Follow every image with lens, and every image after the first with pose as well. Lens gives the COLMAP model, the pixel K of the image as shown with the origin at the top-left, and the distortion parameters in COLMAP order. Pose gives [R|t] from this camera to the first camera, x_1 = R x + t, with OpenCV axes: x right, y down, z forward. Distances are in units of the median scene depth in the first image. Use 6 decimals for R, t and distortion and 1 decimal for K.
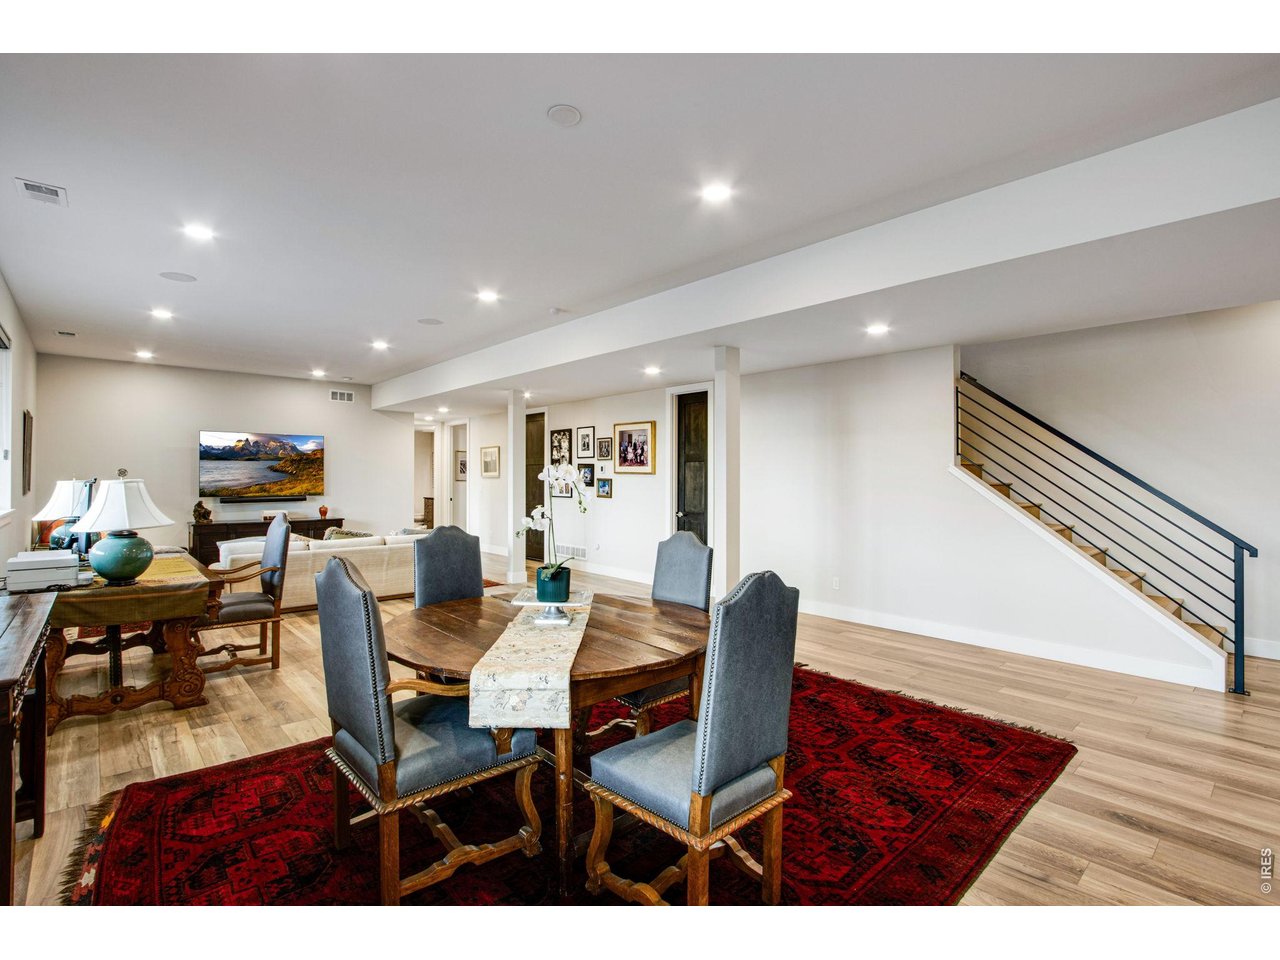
lens RADIAL K [[605.9, 0, 635.0], [0, 605.9, 472.7], [0, 0, 1]] dist [0.003235, 0.000404]
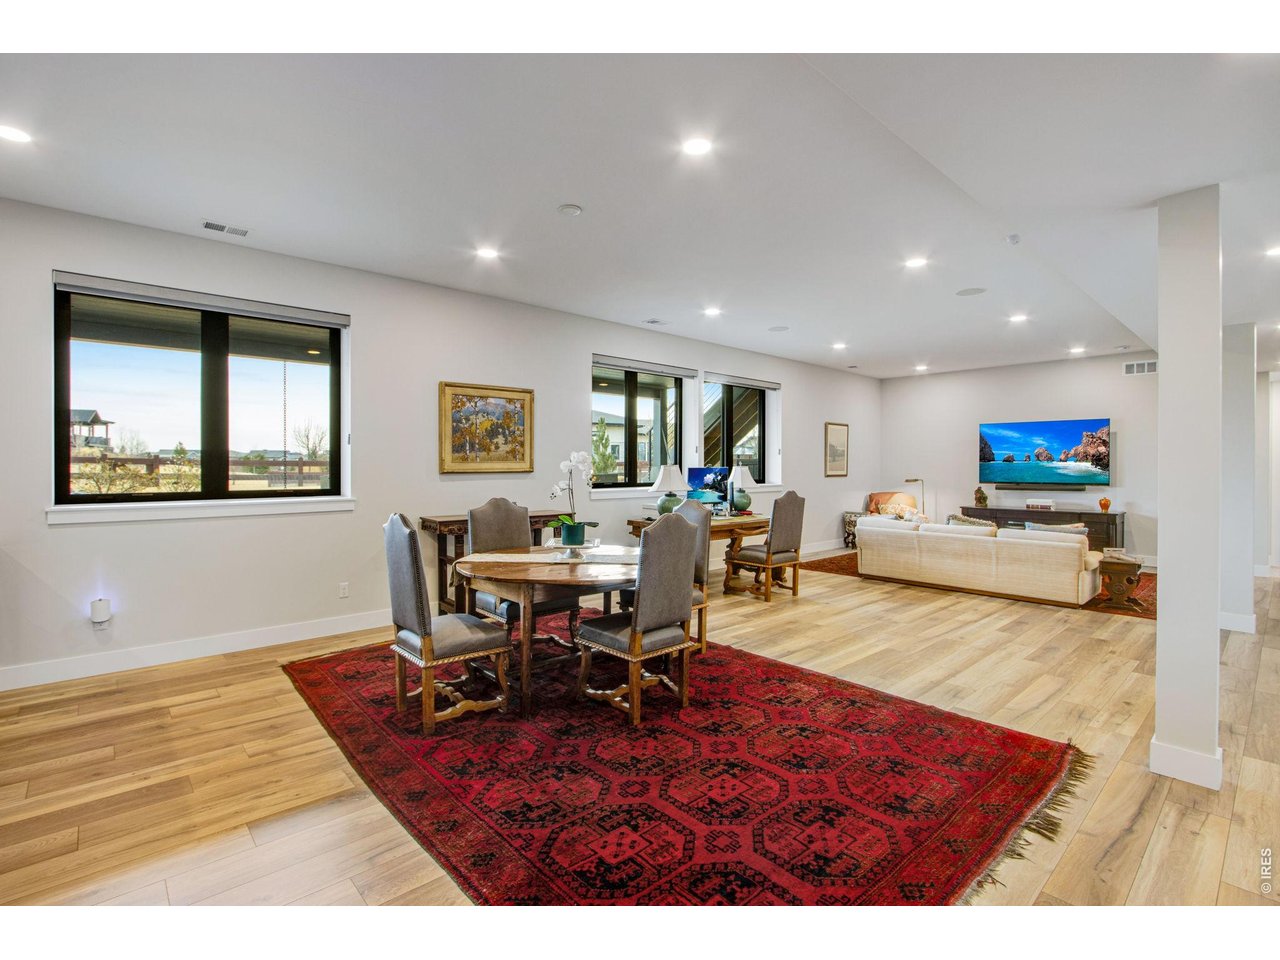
lens RADIAL K [[605.9, 0, 635.0], [0, 605.9, 472.7], [0, 0, 1]] dist [0.003235, 0.000404]
pose [[0.006988, 0.006157, -0.999957, 0.563647], [0.009757, 0.999933, 0.006225, 0.009446], [0.999928, -0.009800, 0.006928, 0.482511]]
